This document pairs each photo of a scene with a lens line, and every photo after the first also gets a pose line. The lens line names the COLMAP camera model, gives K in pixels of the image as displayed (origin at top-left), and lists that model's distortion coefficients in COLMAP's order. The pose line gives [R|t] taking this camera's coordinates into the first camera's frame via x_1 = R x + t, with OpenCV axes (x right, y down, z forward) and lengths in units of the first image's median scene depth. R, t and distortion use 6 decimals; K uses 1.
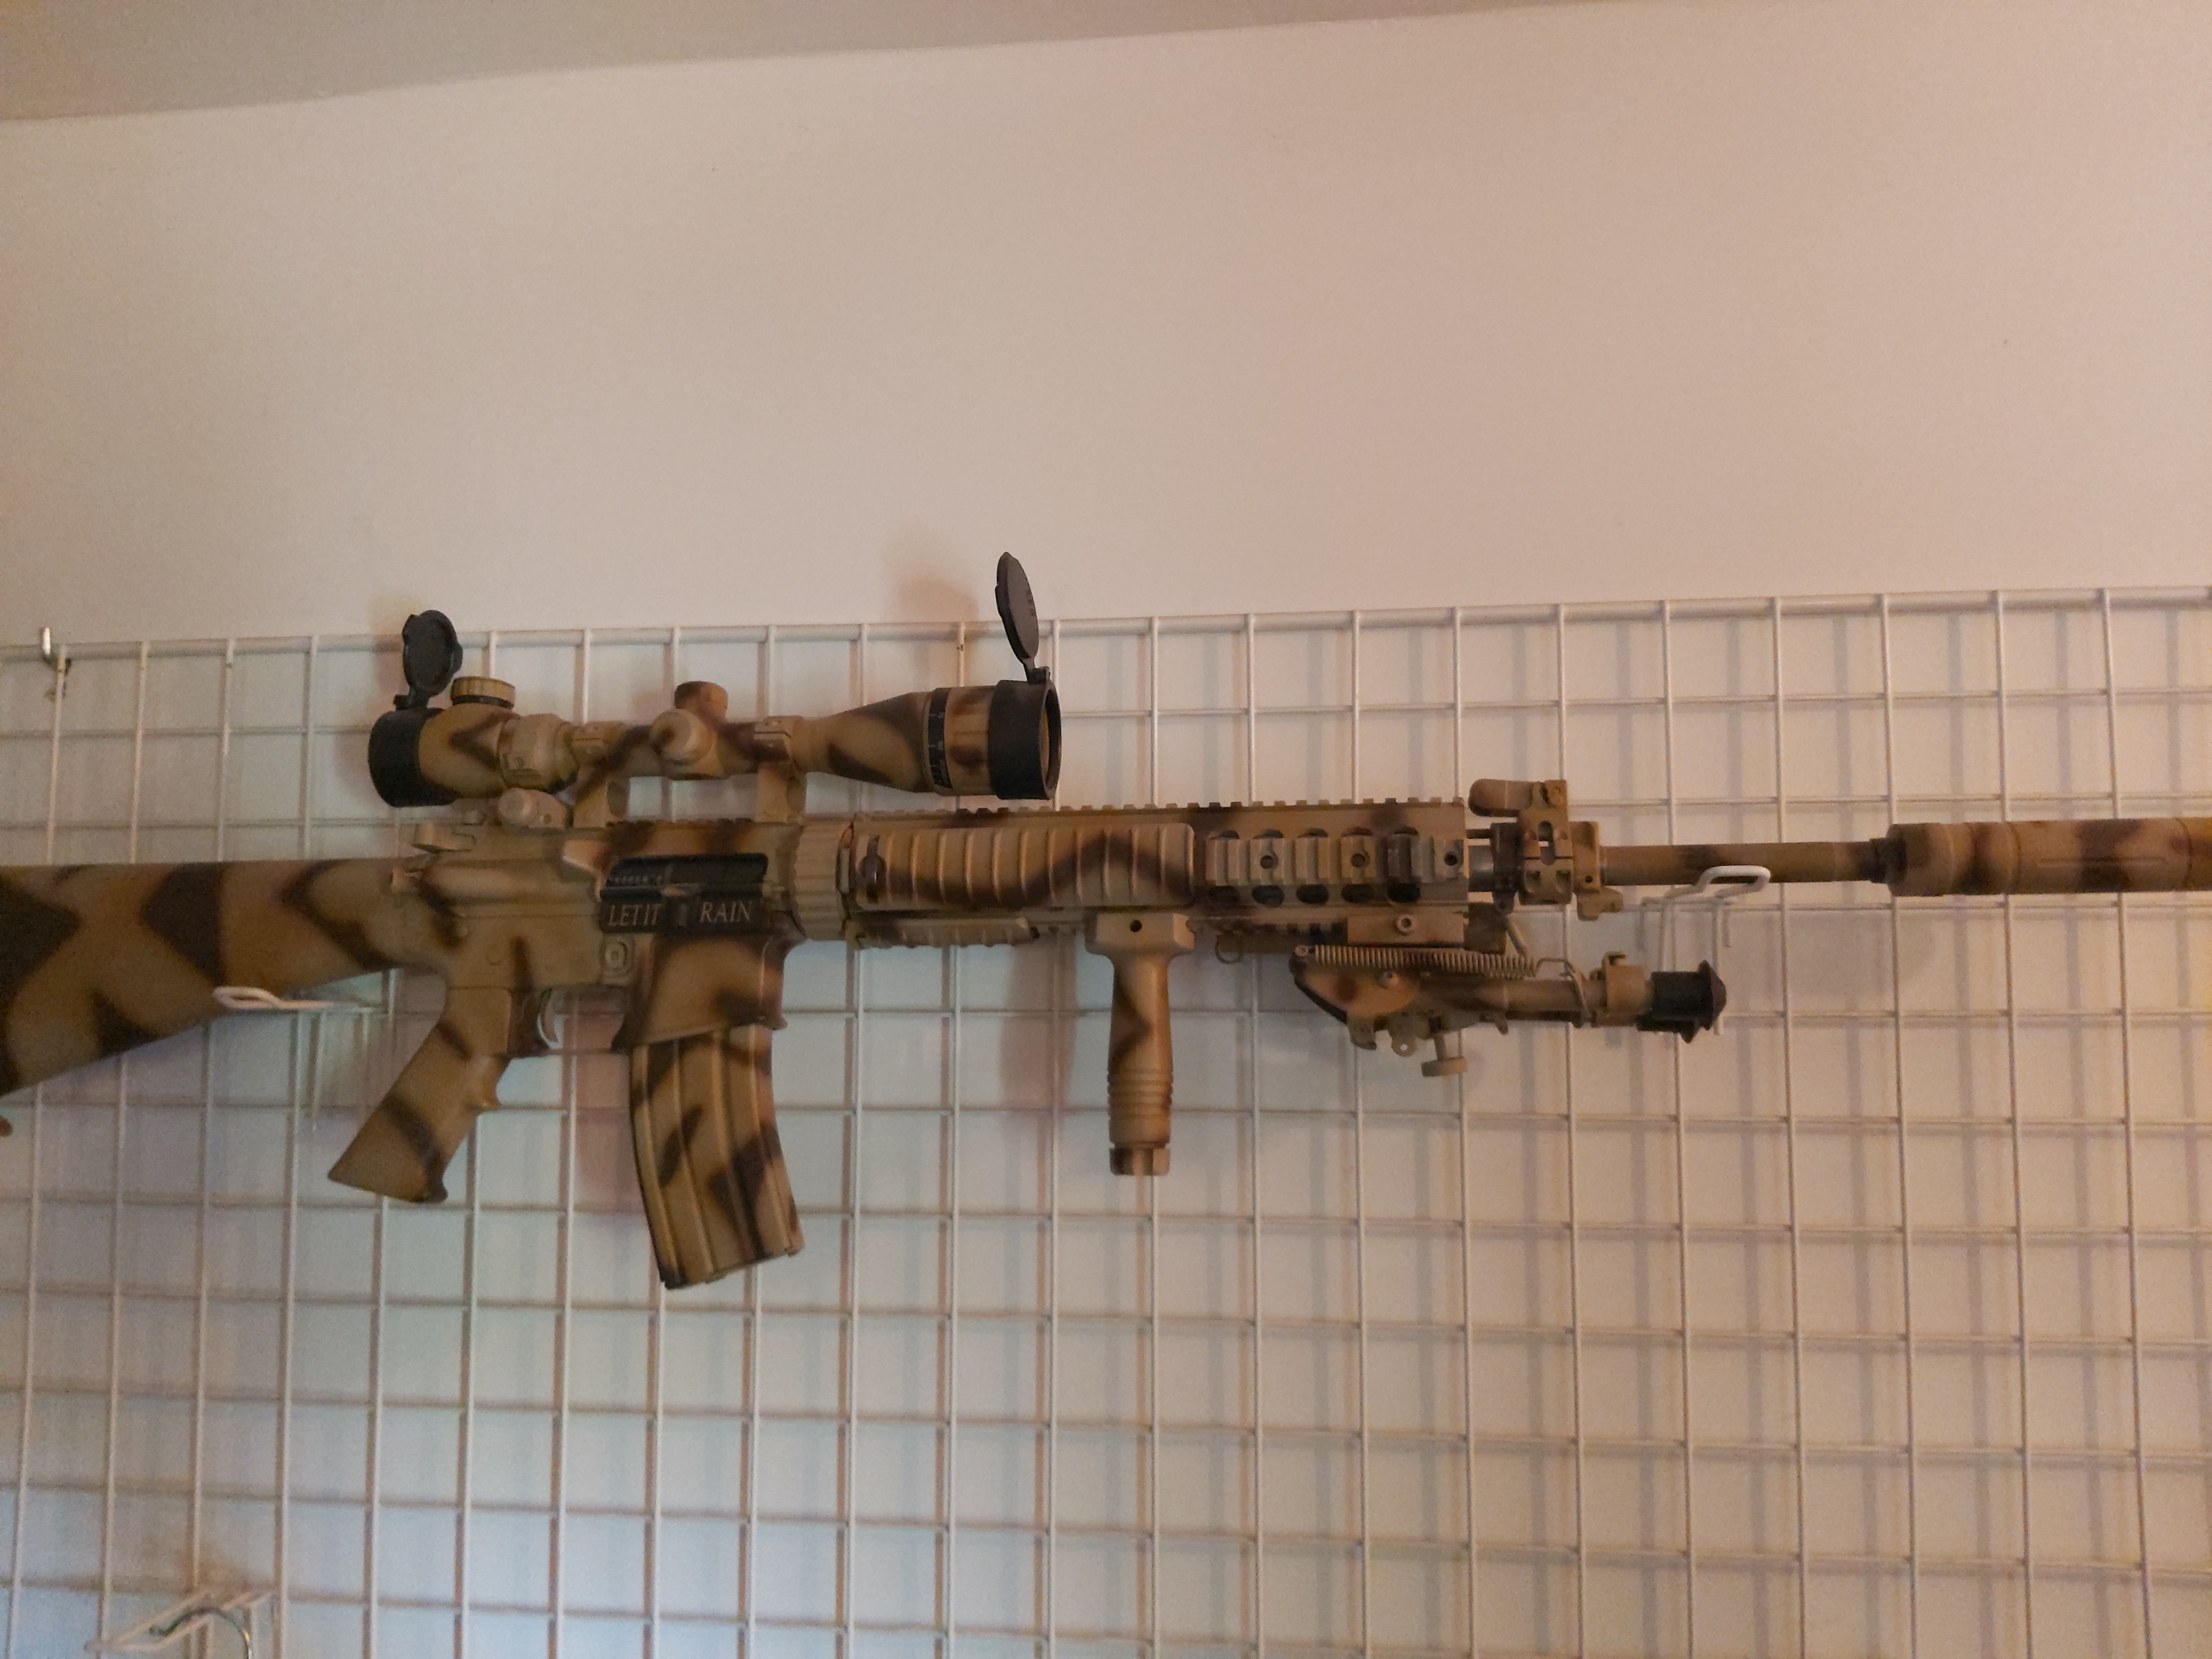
lens RADIAL K [[1947.6, 0, 1115.5], [0, 1947.6, 806.2], [0, 0, 1]] dist [0.097422, -0.191769]
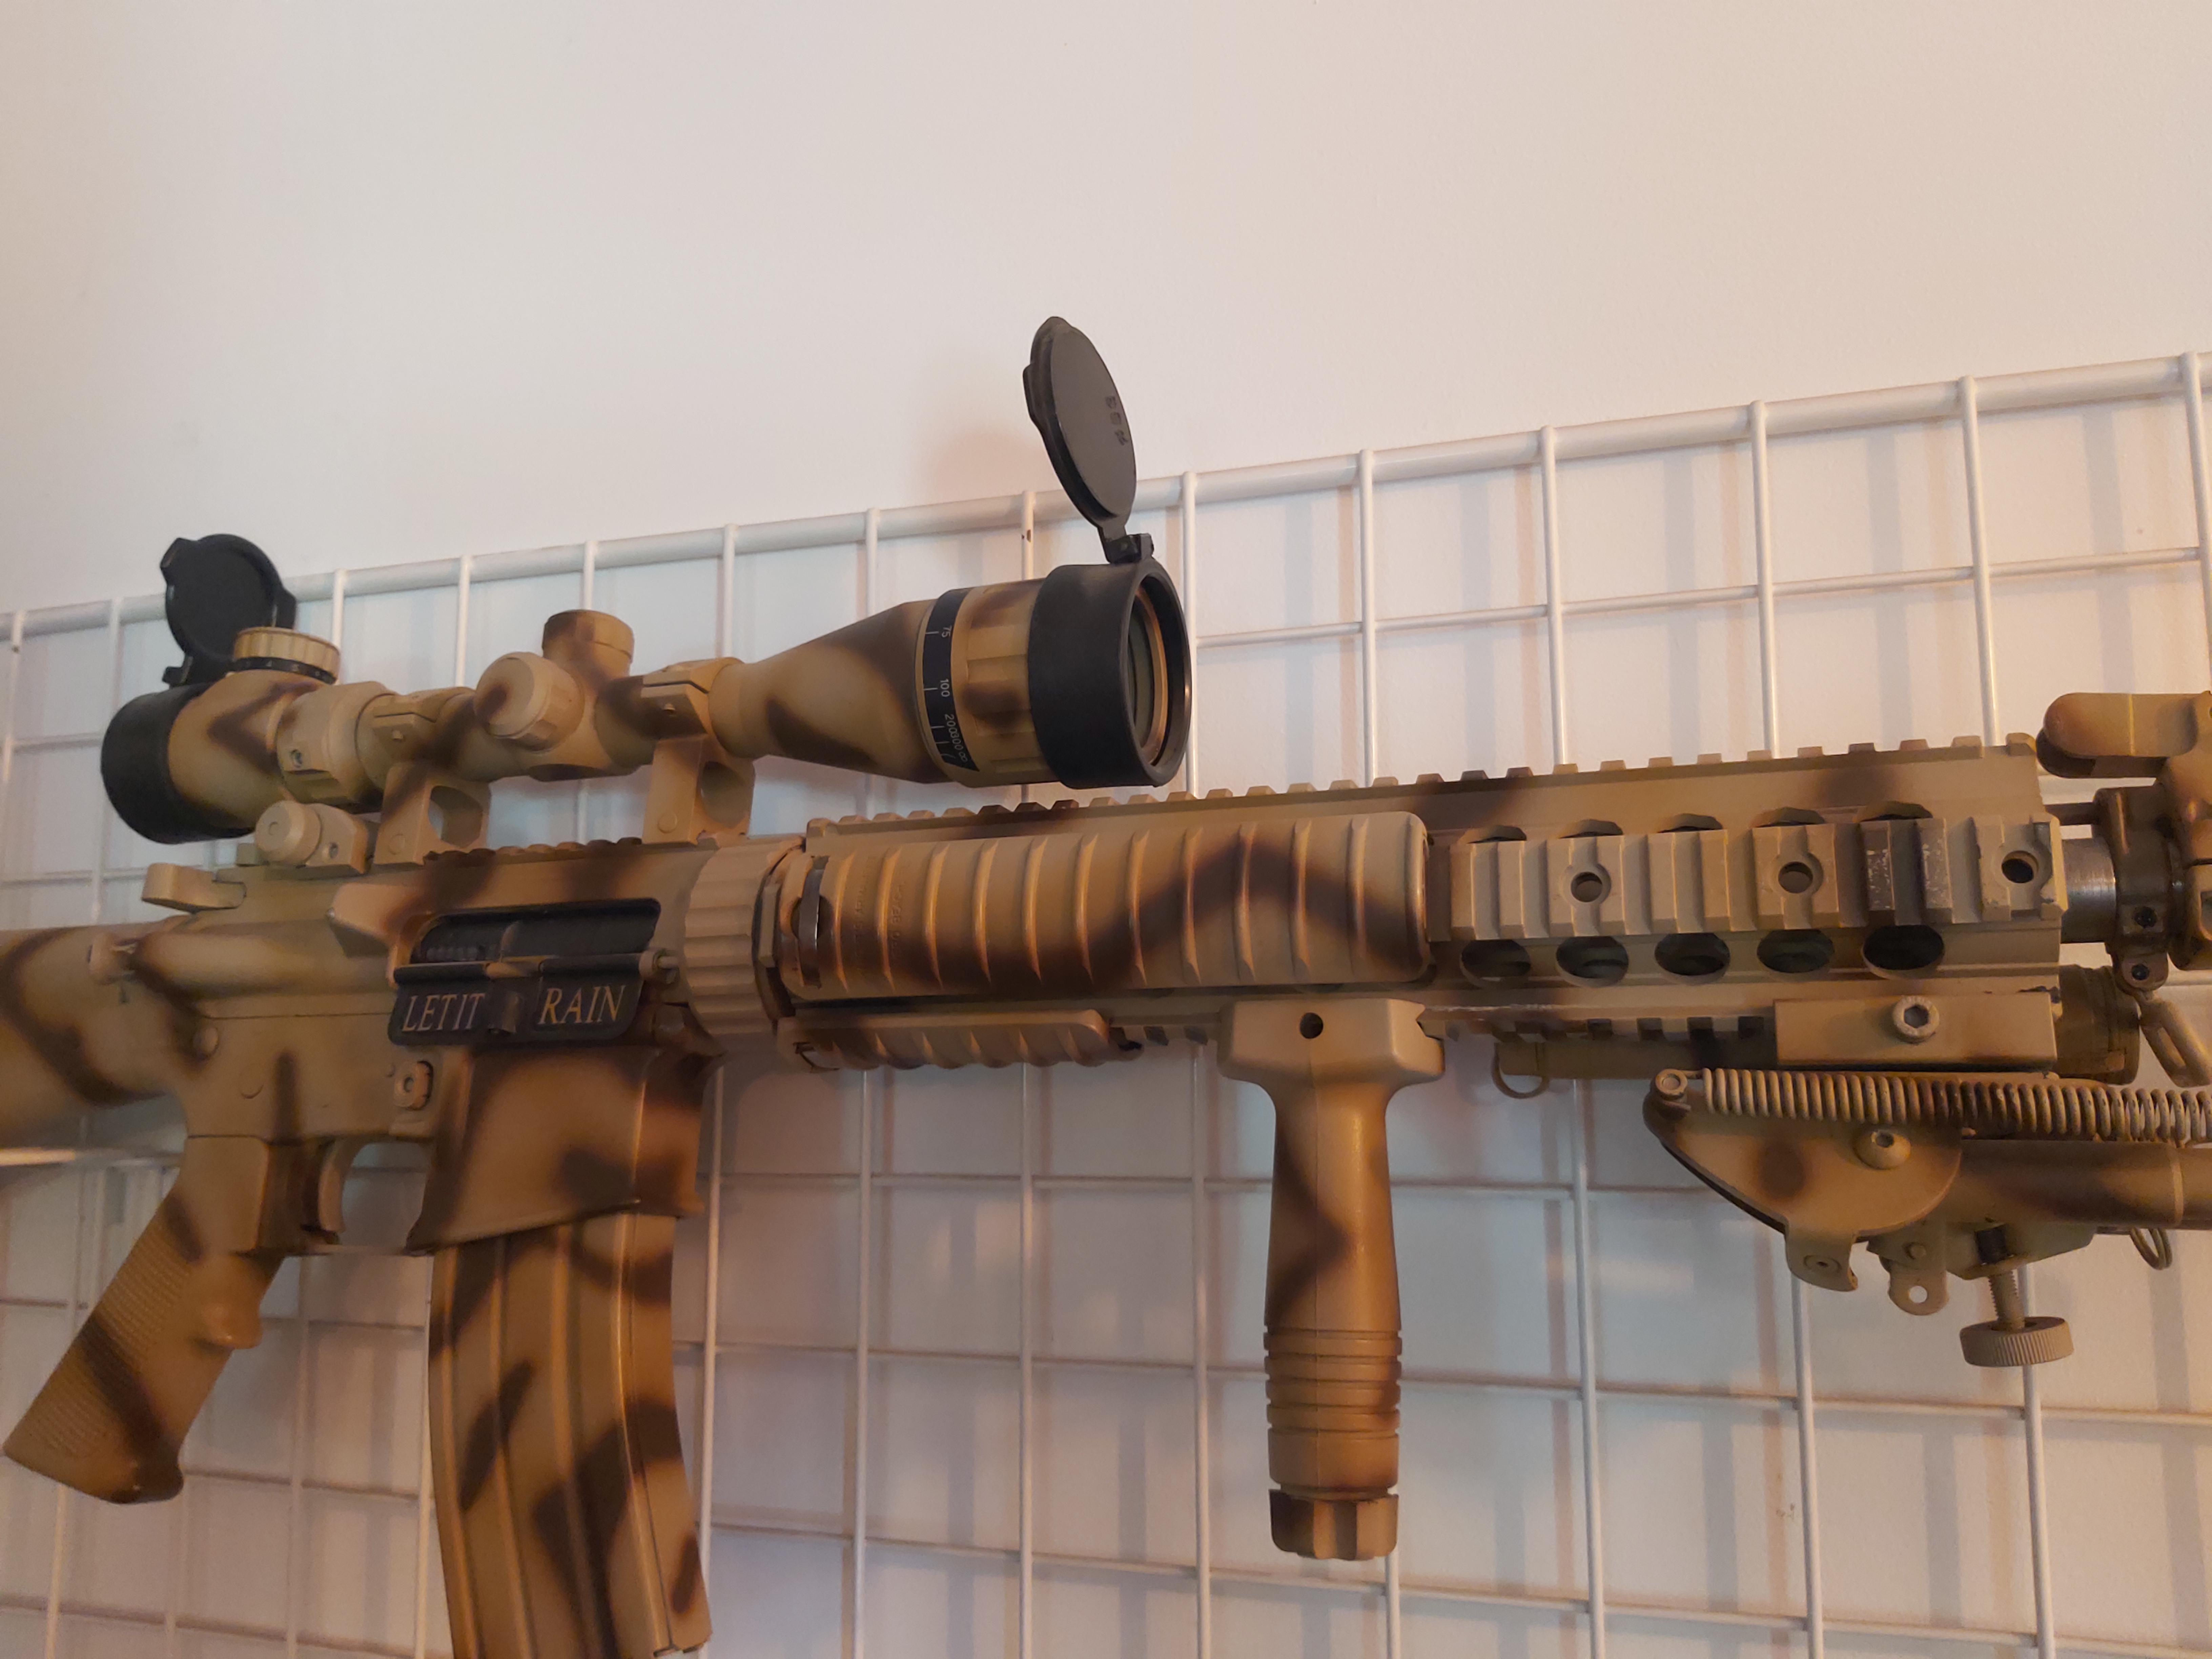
lens RADIAL K [[1820.4, 0, 1080.3], [0, 1820.4, 827.3], [0, 0, 1]] dist [0.062971, -0.158263]
pose [[0.976501, -0.031500, -0.213197, 0.050614], [0.023153, 0.998869, -0.041536, 0.028371], [0.214264, 0.035623, 0.976126, 0.520484]]
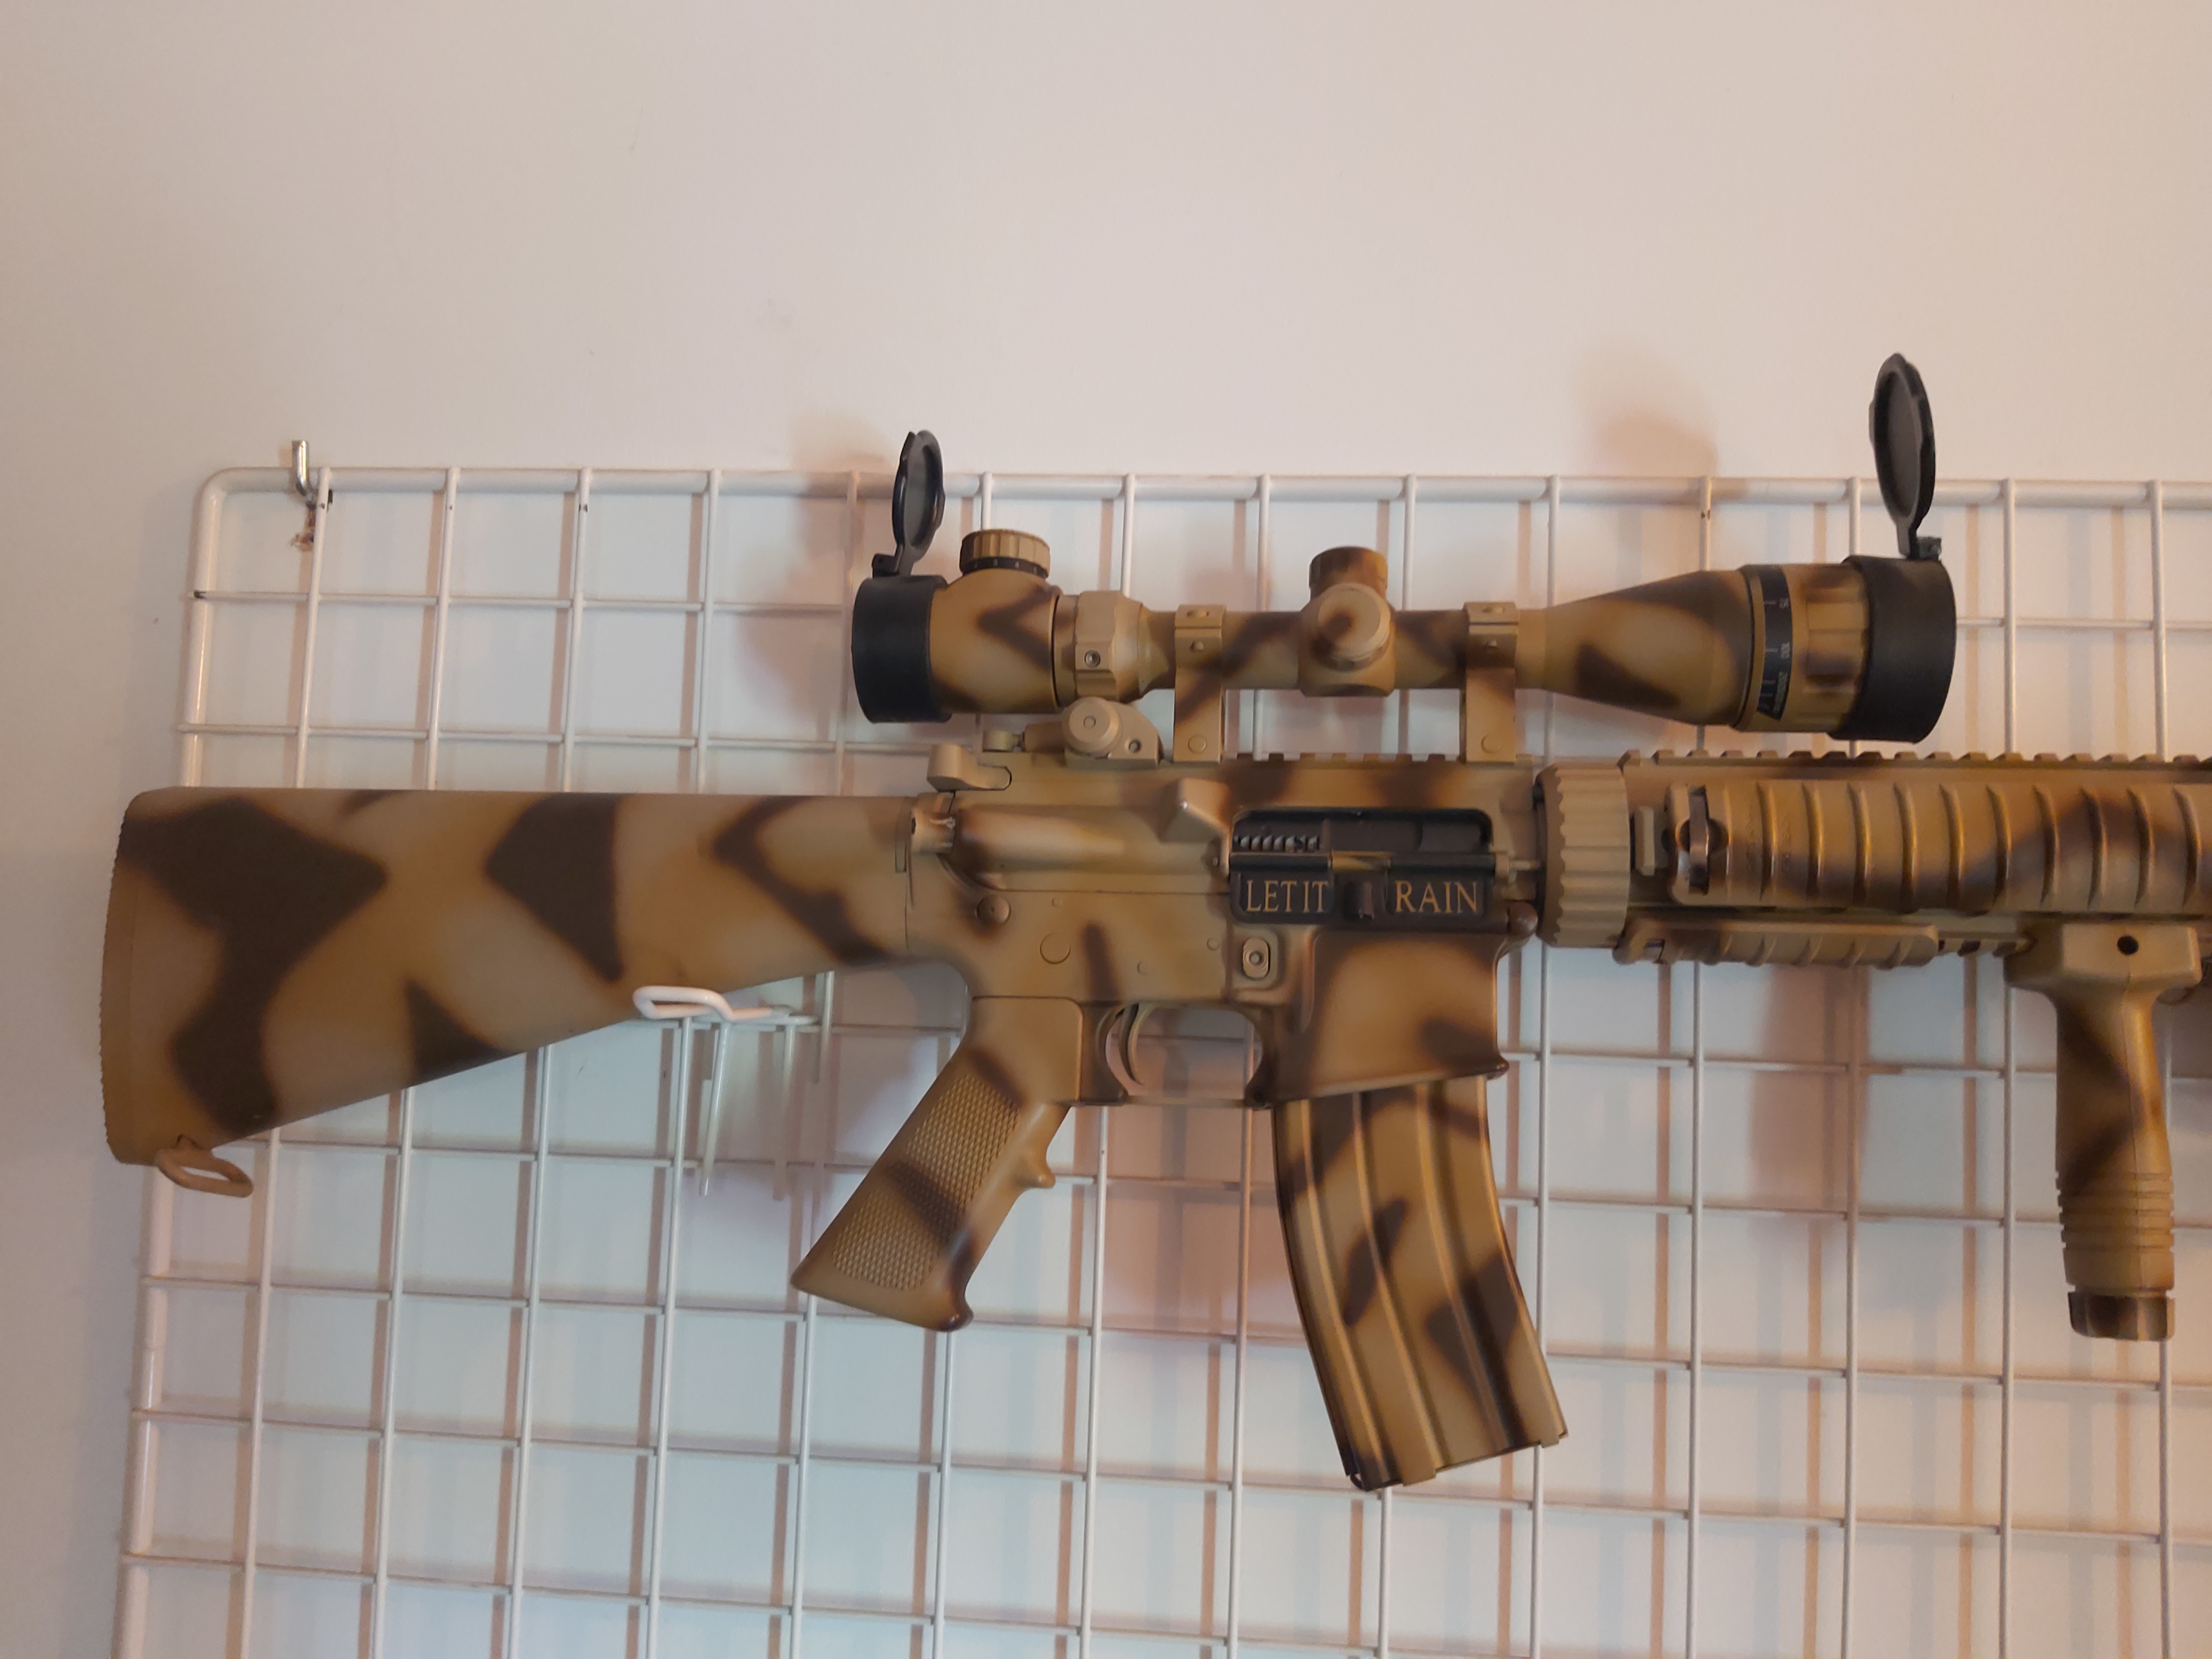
lens RADIAL K [[1804.0, 0, 1055.3], [0, 1804.0, 828.5], [0, 0, 1]] dist [0.156935, -0.327942]
pose [[0.998615, 0.038017, 0.036383, -0.345944], [-0.038547, 0.999159, 0.013965, 0.027772], [-0.035821, -0.015348, 0.999240, 0.405602]]
